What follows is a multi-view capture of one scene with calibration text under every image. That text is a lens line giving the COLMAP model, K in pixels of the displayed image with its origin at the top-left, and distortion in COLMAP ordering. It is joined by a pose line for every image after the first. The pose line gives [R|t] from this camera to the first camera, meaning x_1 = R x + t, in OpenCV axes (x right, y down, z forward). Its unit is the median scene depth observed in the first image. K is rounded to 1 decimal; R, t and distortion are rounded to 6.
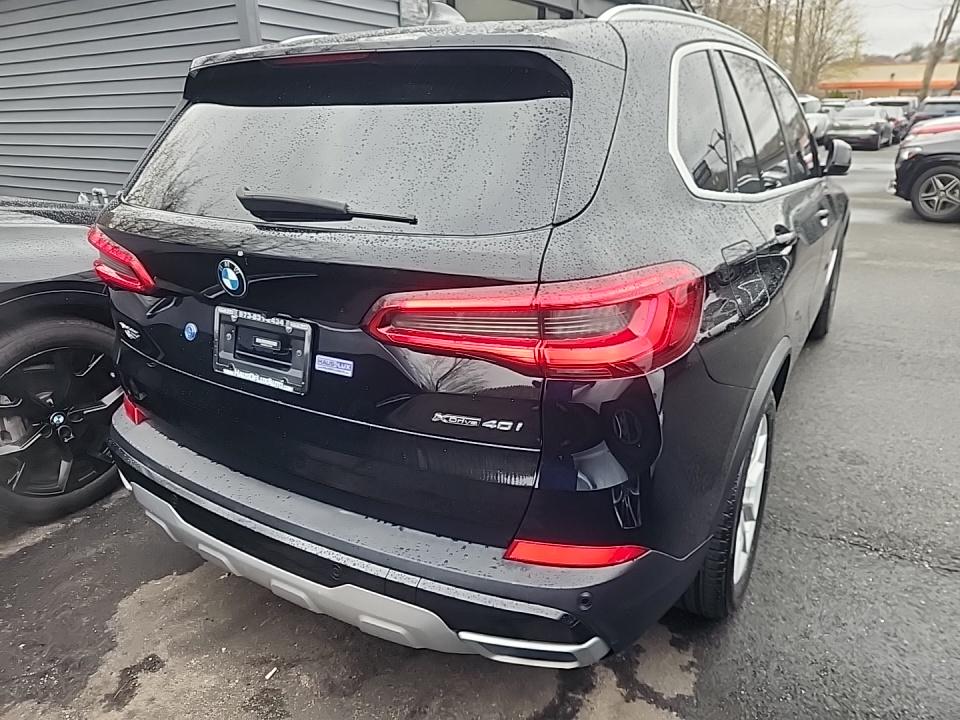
lens RADIAL K [[651.4, 0, 479.4], [0, 651.4, 355.4], [0, 0, 1]] dist [0.041011, -0.022590]
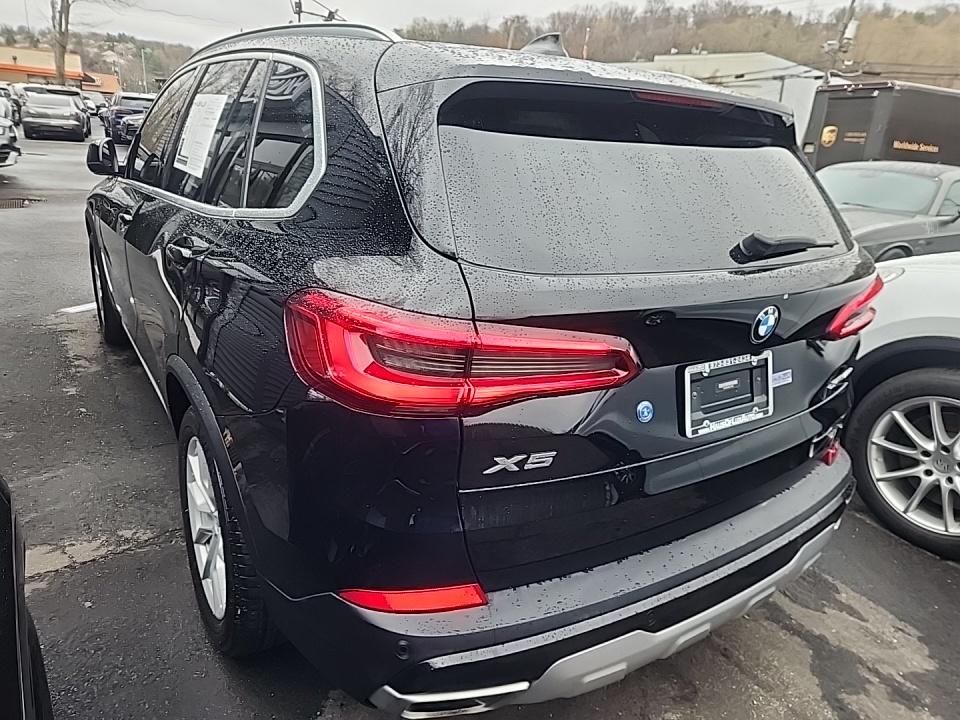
lens RADIAL K [[651.4, 0, 489.7], [0, 651.4, 364.1], [0, 0, 1]] dist [0.041011, -0.022590]
pose [[0.423170, -0.267535, 0.865651, -1.416453], [0.242722, 0.953965, 0.176175, -0.332936], [-0.872934, 0.135560, 0.468626, 0.891551]]
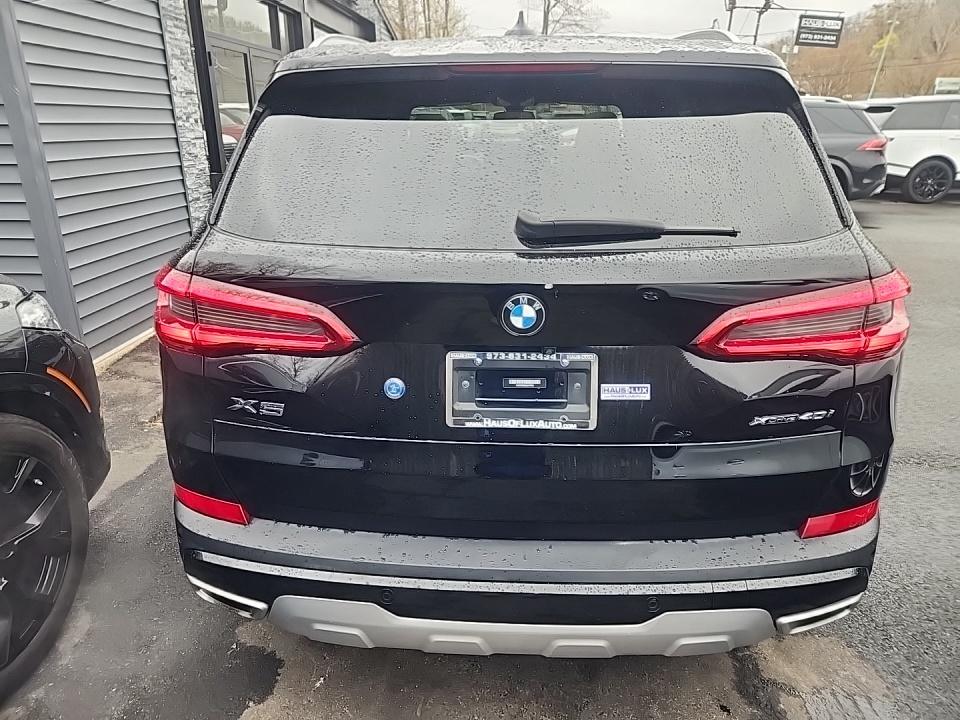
lens RADIAL K [[651.4, 0, 478.1], [0, 651.4, 358.6], [0, 0, 1]] dist [0.041011, -0.022590]
pose [[0.883079, -0.156413, 0.442388, -0.817593], [0.159431, 0.986734, 0.030624, -0.095129], [-0.441309, 0.043487, 0.896301, 0.236315]]
